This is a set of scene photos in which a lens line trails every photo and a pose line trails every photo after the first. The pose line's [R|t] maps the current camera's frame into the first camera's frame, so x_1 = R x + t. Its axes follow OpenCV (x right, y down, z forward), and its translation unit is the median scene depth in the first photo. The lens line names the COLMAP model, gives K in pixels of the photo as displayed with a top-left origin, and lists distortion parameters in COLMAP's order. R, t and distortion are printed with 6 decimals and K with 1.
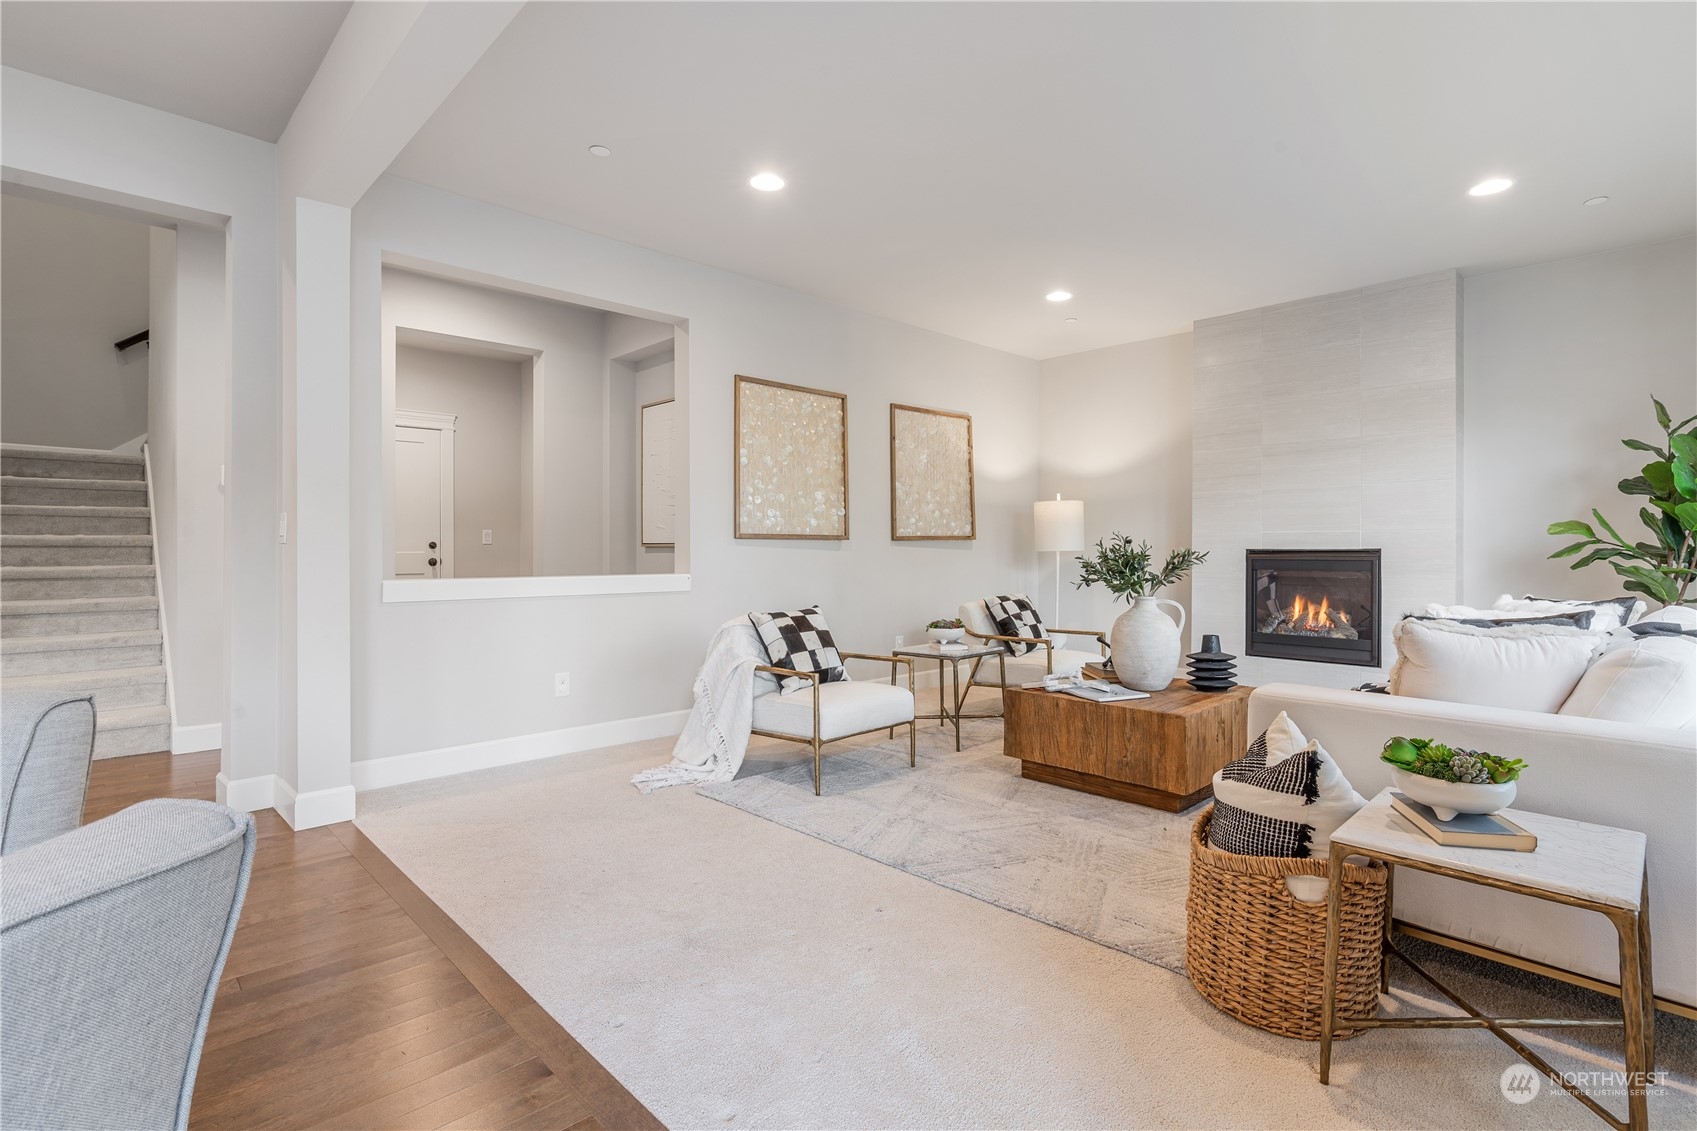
lens RADIAL K [[798.6, 0, 844.0], [0, 798.6, 558.5], [0, 0, 1]] dist [-0.005021, 0.002313]
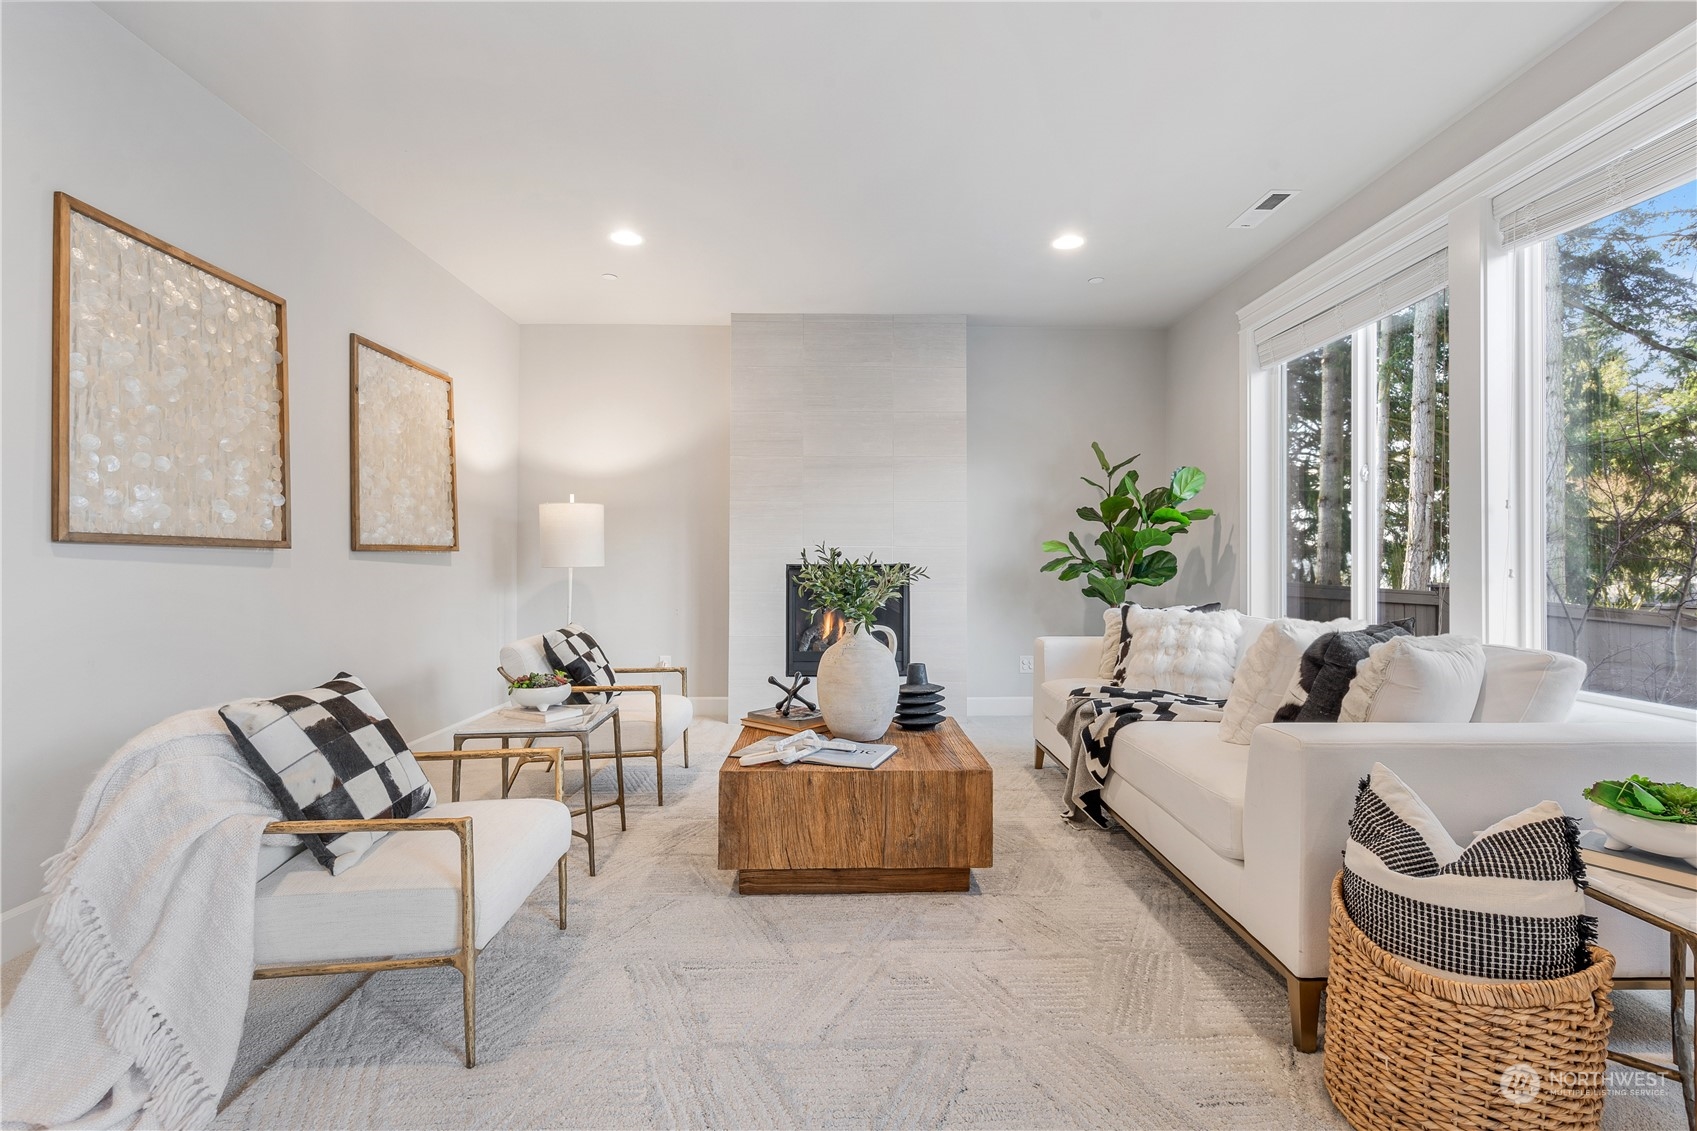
lens RADIAL K [[798.6, 0, 853.2], [0, 798.6, 561.5], [0, 0, 1]] dist [-0.005021, 0.002313]
pose [[0.675872, 0.001564, 0.737018, -0.196158], [0.010197, 0.999882, -0.011473, -0.004253], [-0.736949, 0.015269, 0.675776, 0.409700]]
